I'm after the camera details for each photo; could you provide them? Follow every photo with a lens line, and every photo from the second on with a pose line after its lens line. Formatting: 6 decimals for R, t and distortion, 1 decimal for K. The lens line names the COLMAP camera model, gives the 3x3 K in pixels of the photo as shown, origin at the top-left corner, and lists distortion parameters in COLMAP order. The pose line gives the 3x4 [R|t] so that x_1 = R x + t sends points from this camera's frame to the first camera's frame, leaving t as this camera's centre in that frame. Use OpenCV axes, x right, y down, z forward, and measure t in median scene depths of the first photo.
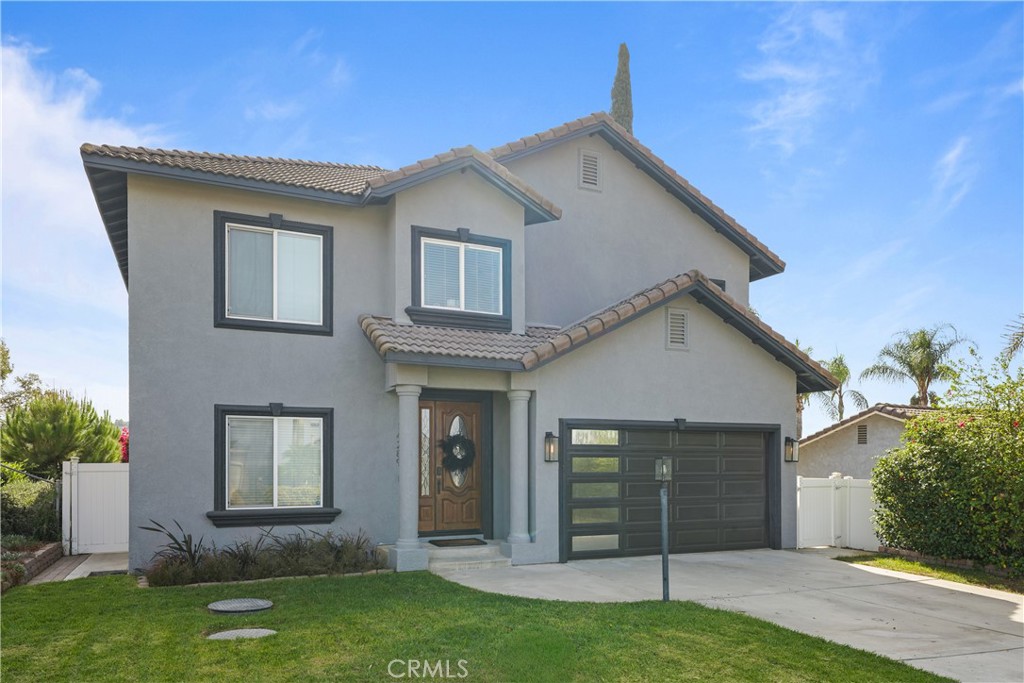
lens RADIAL K [[685.3, 0, 511.4], [0, 685.3, 442.8], [0, 0, 1]] dist [0.030156, 0.006535]
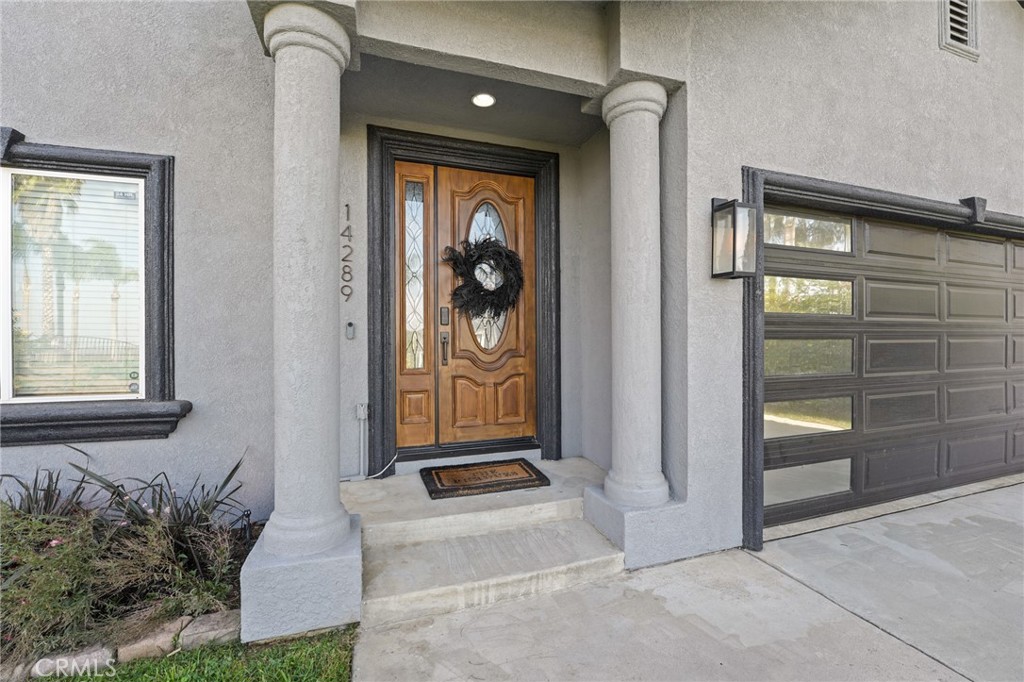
lens RADIAL K [[423.4, 0, 509.4], [0, 423.4, 341.7], [0, 0, 1]] dist [-0.025511, 0.002153]
pose [[0.994734, -0.003440, -0.102428, -0.034461], [0.006872, 0.999426, 0.033164, 0.051947], [0.102255, -0.033693, 0.994187, 0.757301]]
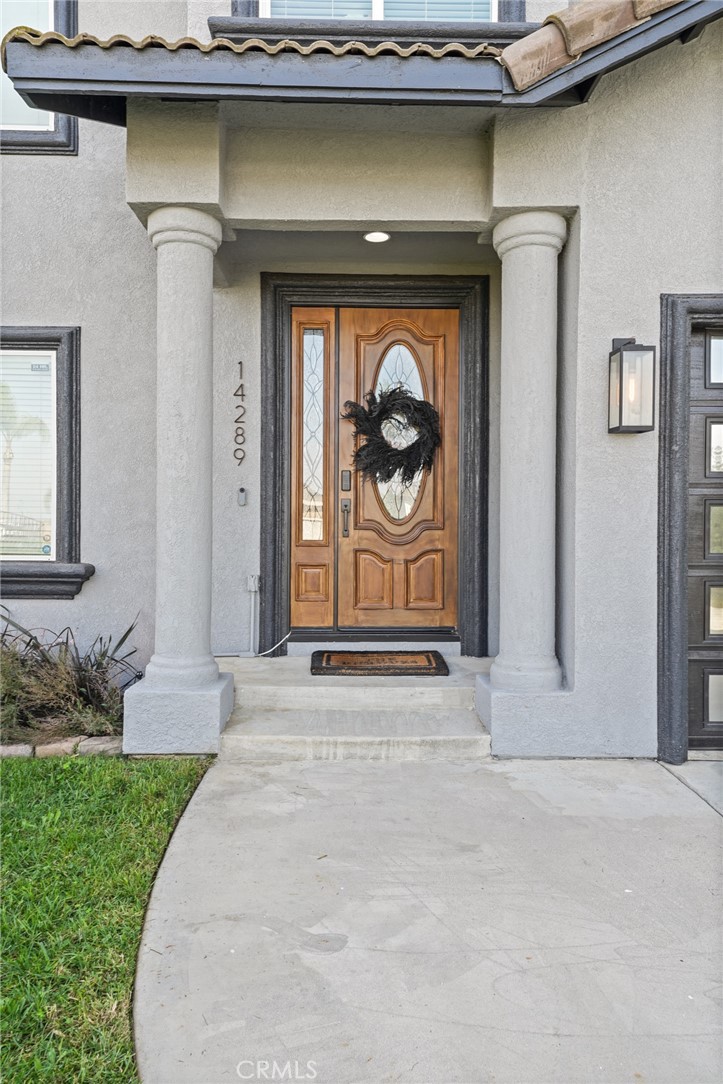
lens RADIAL K [[725.5, 0, 361.9], [0, 725.5, 521.5], [0, 0, 1]] dist [0.030156, 0.006535]
pose [[0.917002, 0.004688, -0.398856, 0.077471], [0.006620, 0.999614, 0.026970, 0.056797], [0.398828, -0.027372, 0.916617, 0.643110]]
